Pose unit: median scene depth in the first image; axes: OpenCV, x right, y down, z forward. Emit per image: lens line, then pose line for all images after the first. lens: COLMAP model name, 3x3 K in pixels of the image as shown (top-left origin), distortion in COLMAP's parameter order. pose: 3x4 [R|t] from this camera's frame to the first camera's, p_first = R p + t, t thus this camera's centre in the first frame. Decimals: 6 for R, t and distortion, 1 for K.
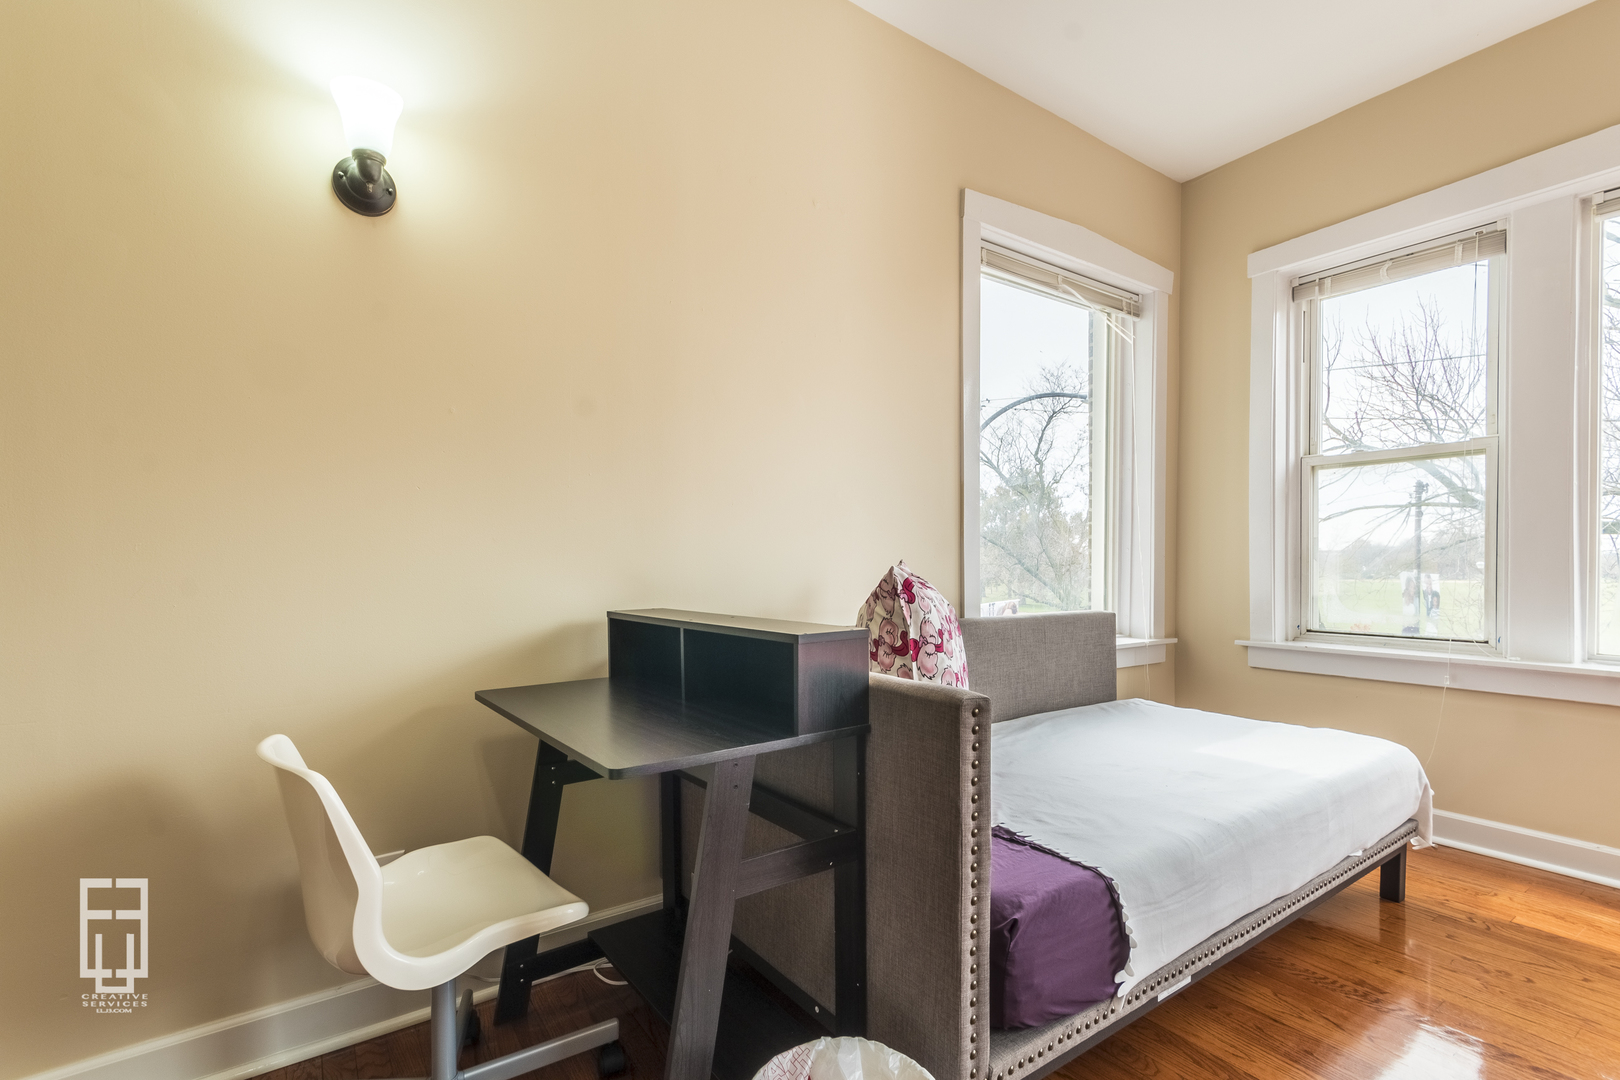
lens RADIAL K [[755.4, 0, 811.0], [0, 755.4, 576.6], [0, 0, 1]] dist [0.002752, -0.000543]
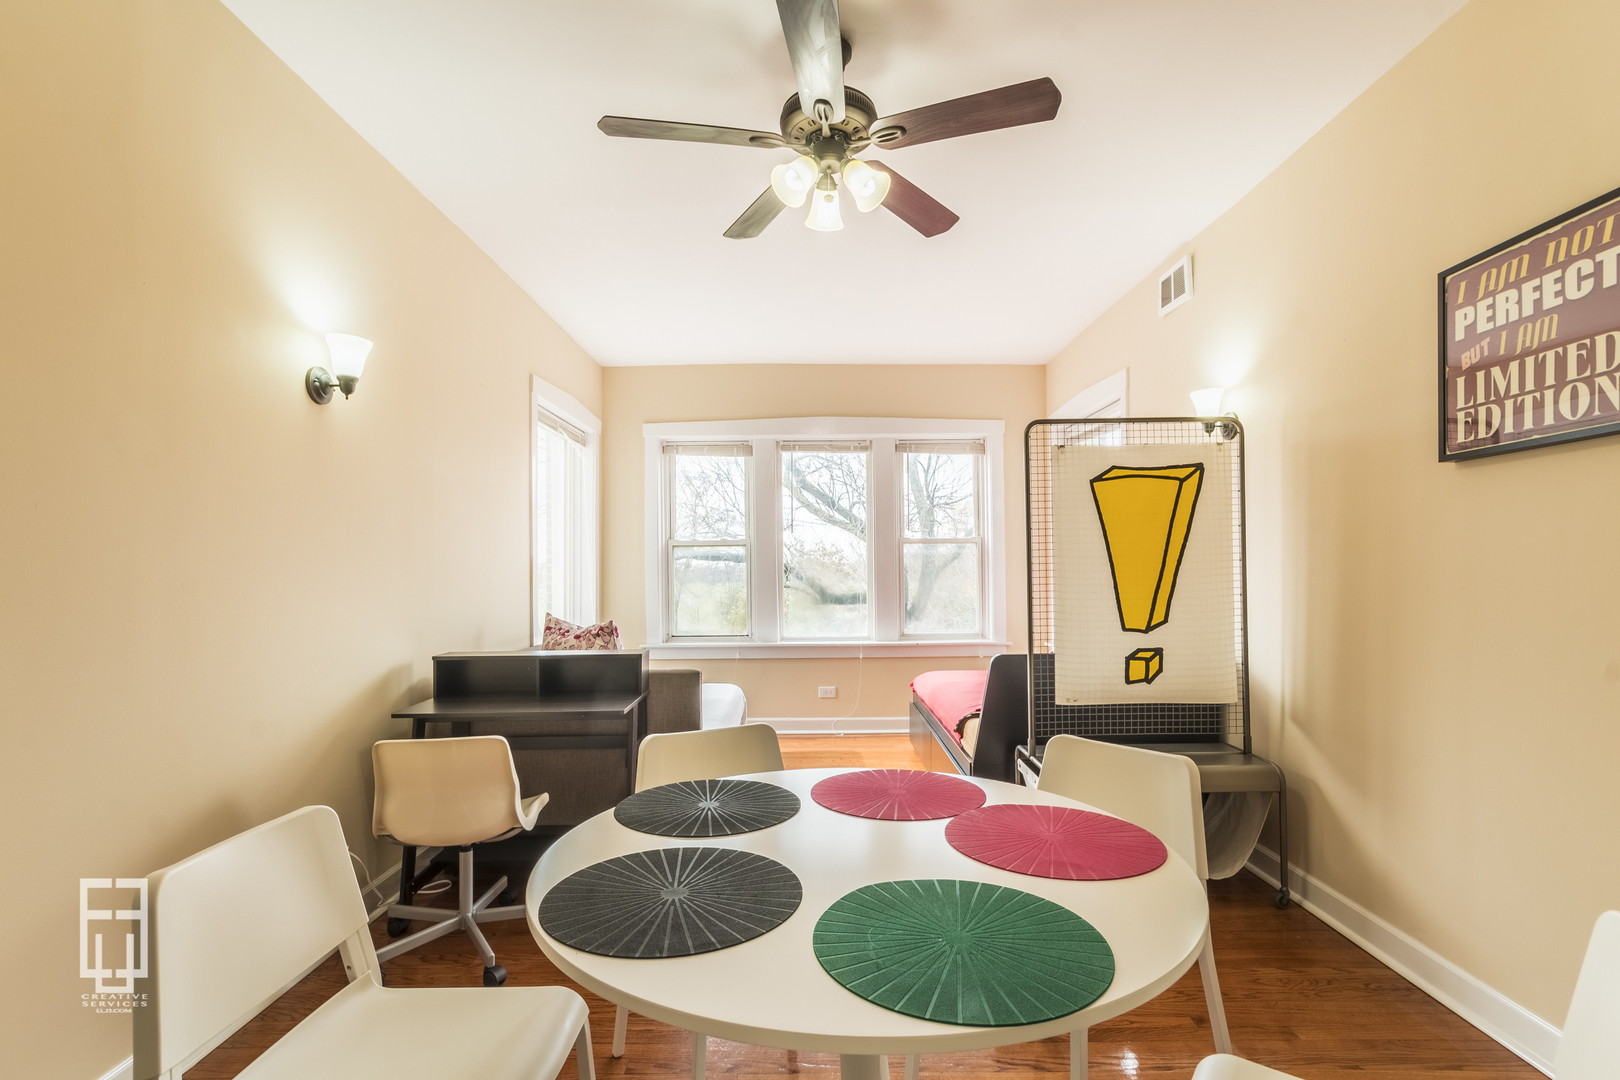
lens RADIAL K [[751.1, 0, 822.0], [0, 751.1, 566.9], [0, 0, 1]] dist [0.004258, 0.000073]
pose [[0.568684, 0.003164, 0.822550, -0.670457], [0.020461, 0.999629, -0.017991, -0.059164], [-0.822301, 0.027061, 0.568408, -0.348121]]
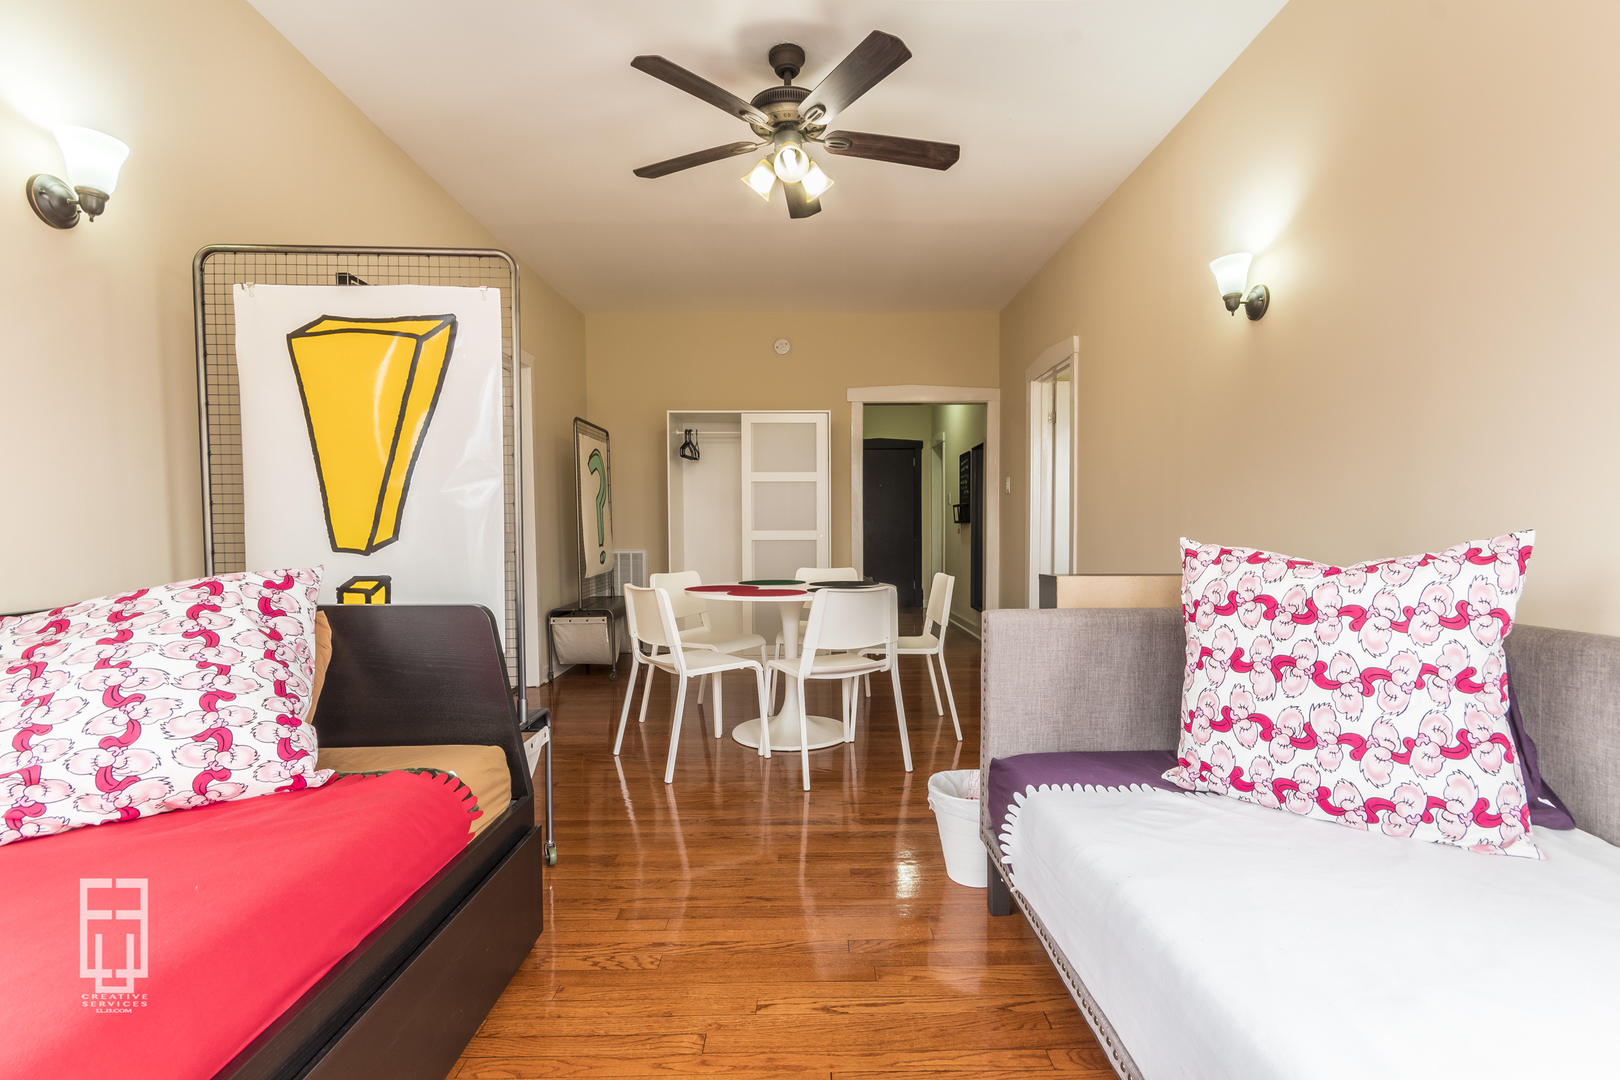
lens RADIAL K [[751.1, 0, 822.0], [0, 751.1, 566.9], [0, 0, 1]] dist [0.004258, 0.000073]
pose [[0.555735, -0.040713, 0.830362, 0.017848], [0.009310, 0.999042, 0.042752, 0.002030], [-0.831307, -0.016028, 0.555582, -0.861896]]
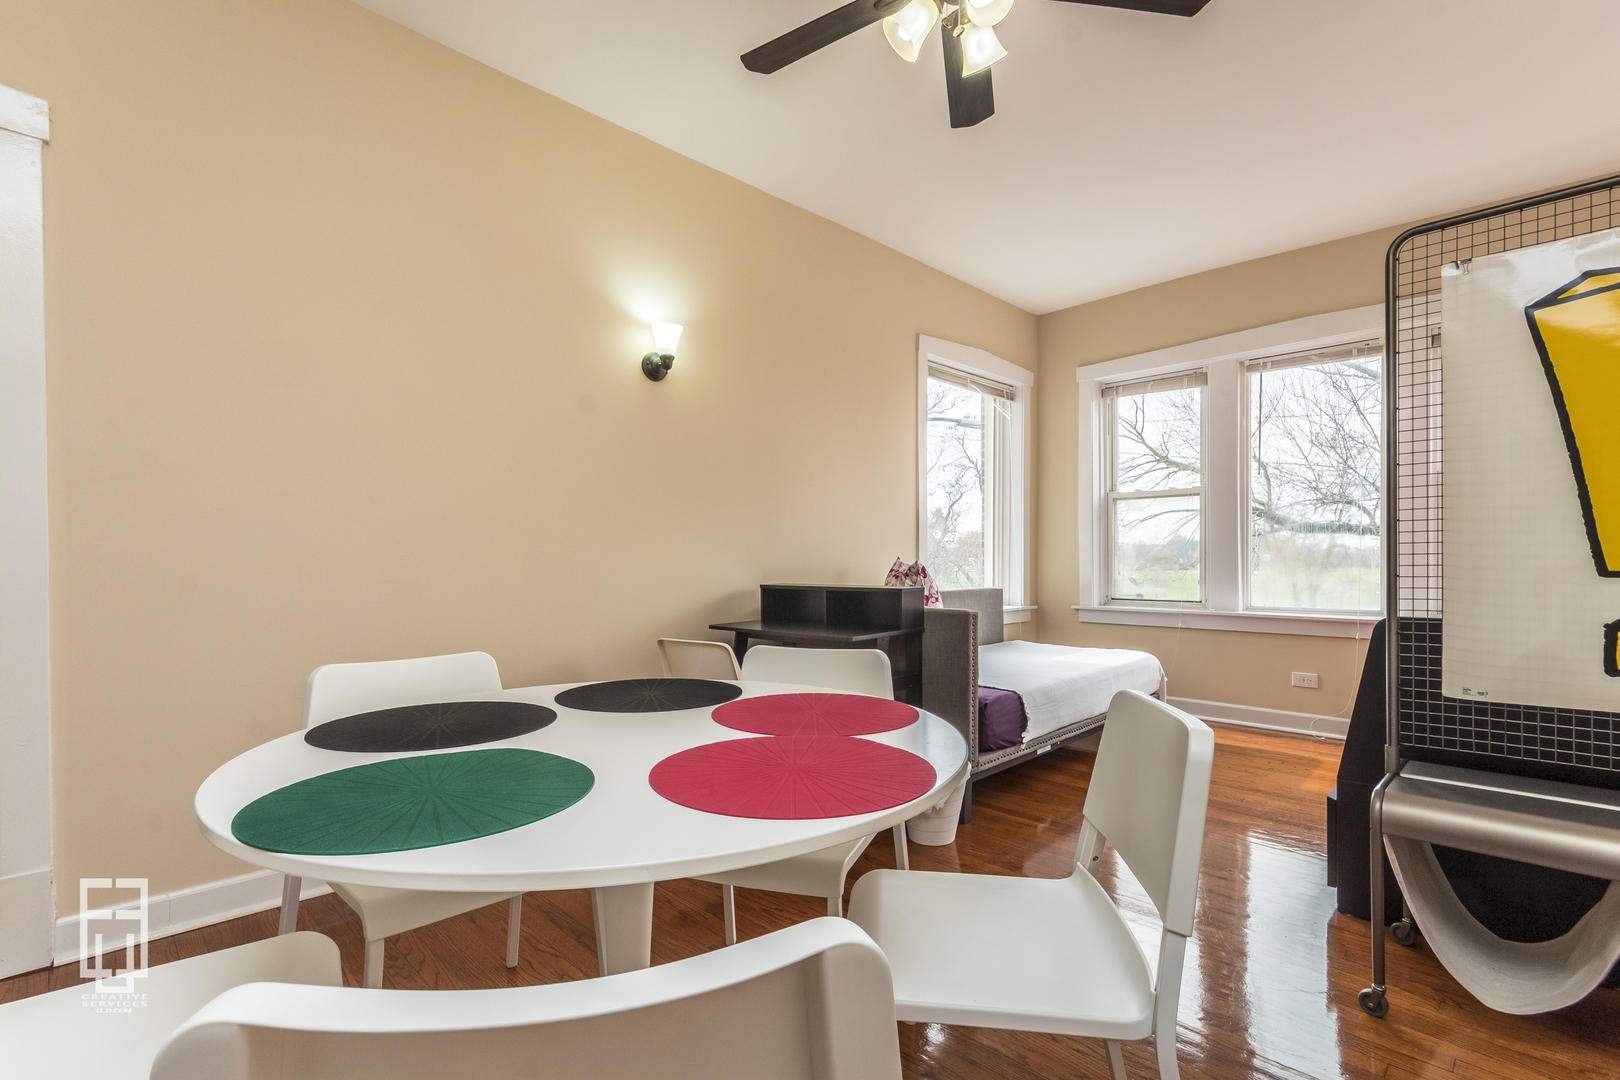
lens RADIAL K [[751.1, 0, 822.0], [0, 751.1, 566.9], [0, 0, 1]] dist [0.004258, 0.000073]
pose [[0.982741, -0.004782, 0.184923, -0.283568], [0.005650, 0.999975, -0.004165, 0.006096], [-0.184899, 0.005138, 0.982744, -0.526812]]
